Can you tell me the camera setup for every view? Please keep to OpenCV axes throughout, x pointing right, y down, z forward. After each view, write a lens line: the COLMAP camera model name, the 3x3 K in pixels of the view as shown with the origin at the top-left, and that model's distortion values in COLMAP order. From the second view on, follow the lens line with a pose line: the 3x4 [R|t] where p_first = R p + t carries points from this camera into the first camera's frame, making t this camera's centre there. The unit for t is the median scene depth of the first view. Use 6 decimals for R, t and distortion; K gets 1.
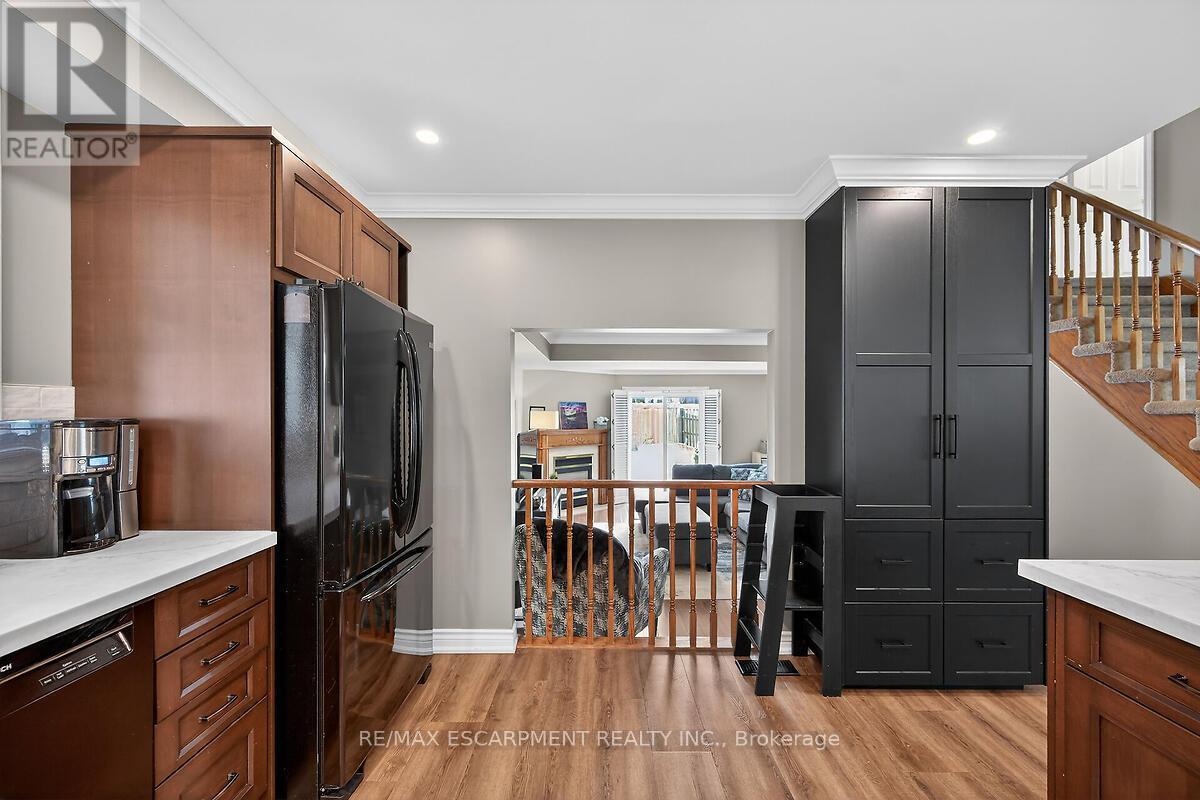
lens RADIAL K [[474.2, 0, 612.3], [0, 474.2, 412.8], [0, 0, 1]] dist [0.000419, 0.000000]
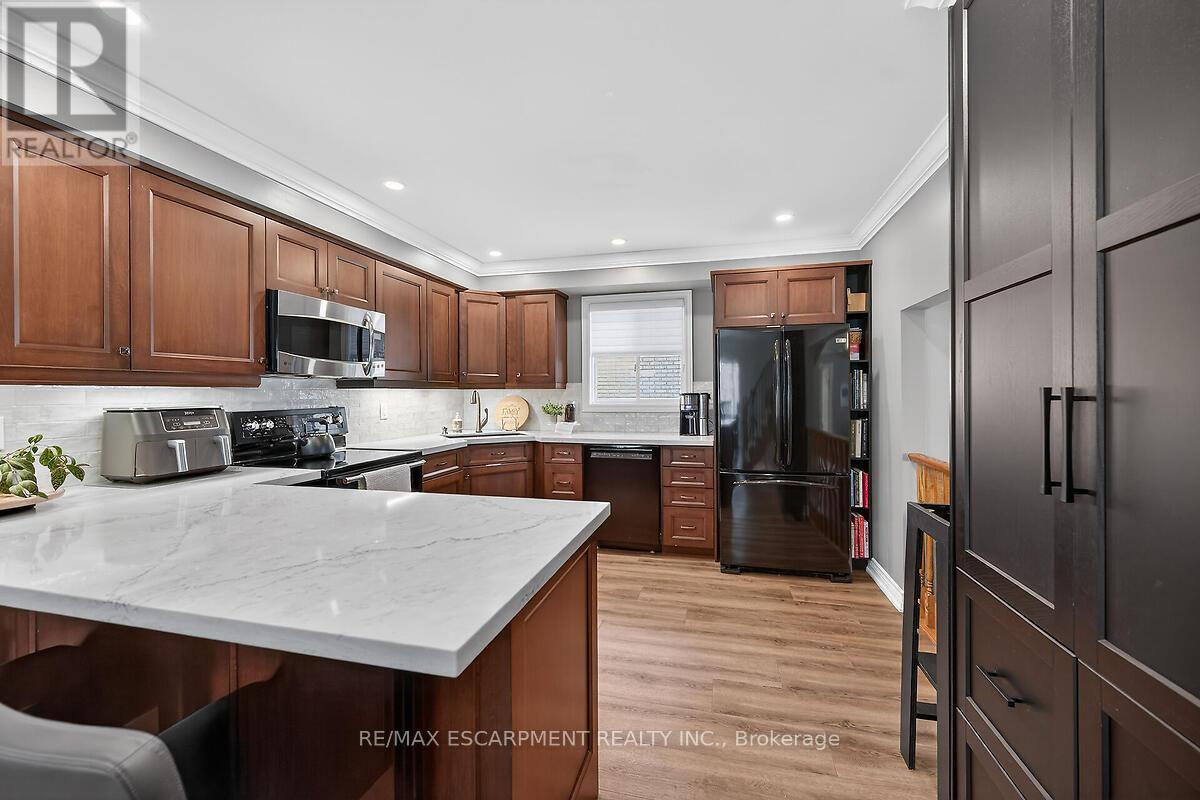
lens RADIAL K [[474.4, 0, 609.8], [0, 474.4, 391.8], [0, 0, 1]] dist [-0.000660, -0.000263]
pose [[-0.239375, -0.000941, -0.970927, 1.457038], [0.007419, 0.999969, -0.002798, 0.008084], [0.970899, -0.007873, -0.239361, 0.909007]]
